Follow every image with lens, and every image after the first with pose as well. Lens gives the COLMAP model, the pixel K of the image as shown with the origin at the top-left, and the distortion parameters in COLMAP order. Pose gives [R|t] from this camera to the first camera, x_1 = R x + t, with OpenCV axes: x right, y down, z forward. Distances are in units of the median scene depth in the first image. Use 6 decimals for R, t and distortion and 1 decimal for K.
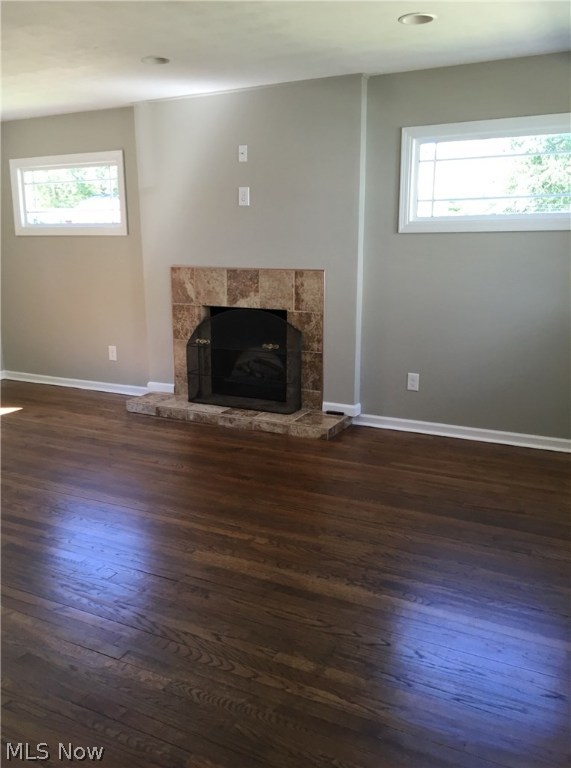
lens RADIAL K [[656.9, 0, 281.7], [0, 656.9, 388.4], [0, 0, 1]] dist [0.072198, -0.087599]
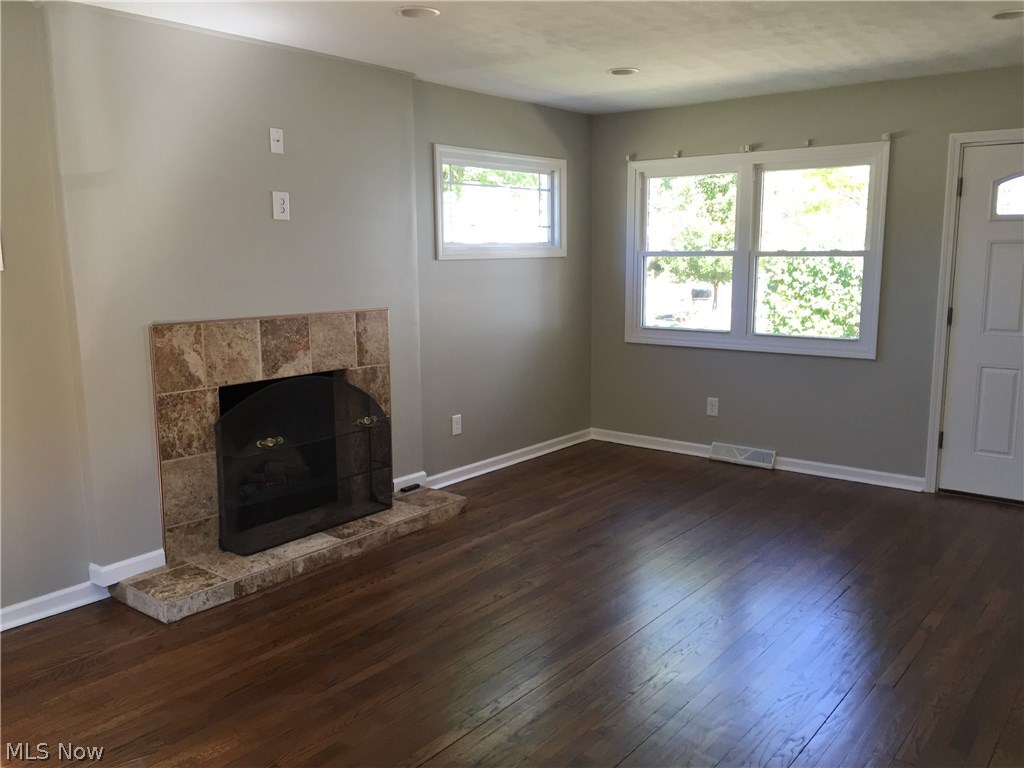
lens RADIAL K [[876.5, 0, 517.1], [0, 876.5, 379.7], [0, 0, 1]] dist [0.090048, -0.109581]
pose [[0.170108, -0.146995, 0.974400, -0.875498], [0.221891, 0.969132, 0.107463, -0.167395], [-0.960119, 0.197930, 0.197474, 0.639031]]
